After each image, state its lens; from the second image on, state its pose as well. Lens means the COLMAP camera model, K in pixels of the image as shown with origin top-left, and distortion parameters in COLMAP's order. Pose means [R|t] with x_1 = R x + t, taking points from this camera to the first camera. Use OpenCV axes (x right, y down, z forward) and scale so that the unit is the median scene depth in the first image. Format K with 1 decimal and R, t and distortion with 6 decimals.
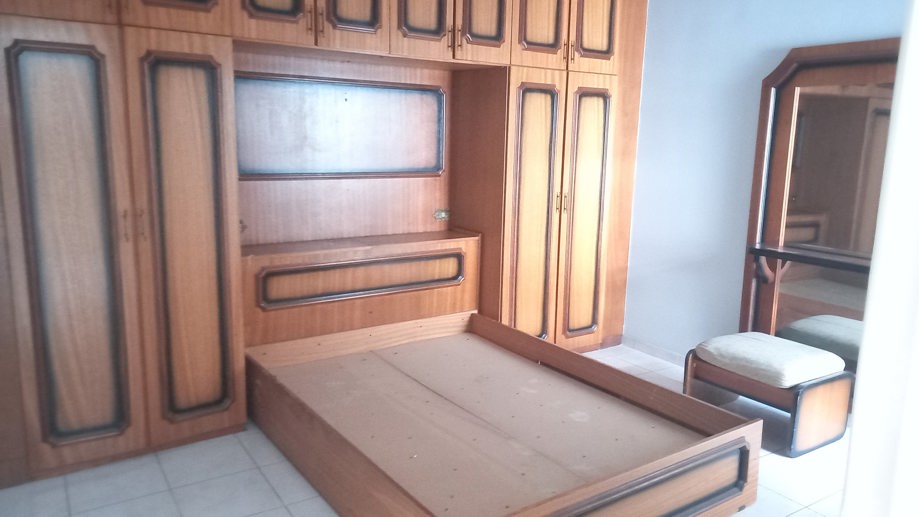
lens RADIAL K [[670.9, 0, 459.5], [0, 670.9, 258.5], [0, 0, 1]] dist [0.073837, -0.002685]
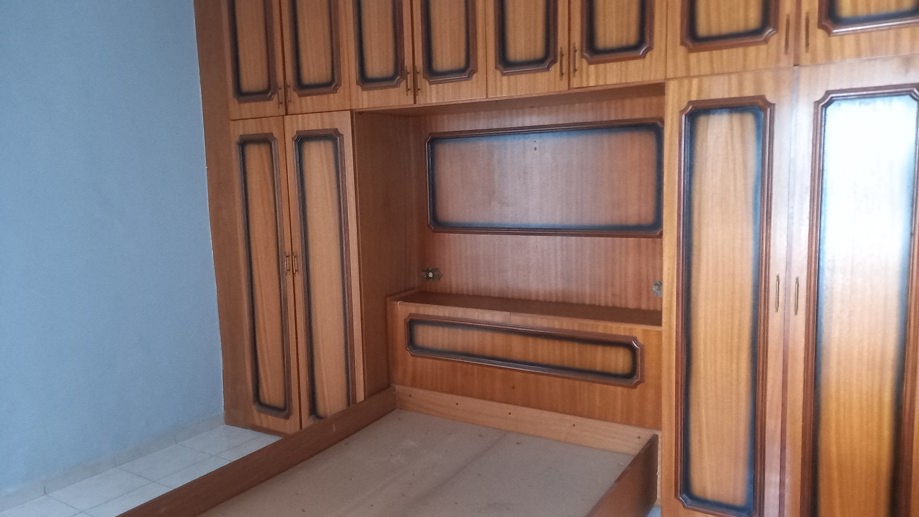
lens RADIAL K [[690.9, 0, 459.5], [0, 690.9, 258.5], [0, 0, 1]] dist [0.122657, -0.000296]
pose [[0.394186, 0.079474, -0.915588, 0.666709], [-0.136449, 0.990273, 0.027212, -0.103438], [0.908845, 0.114205, 0.401196, 0.565568]]
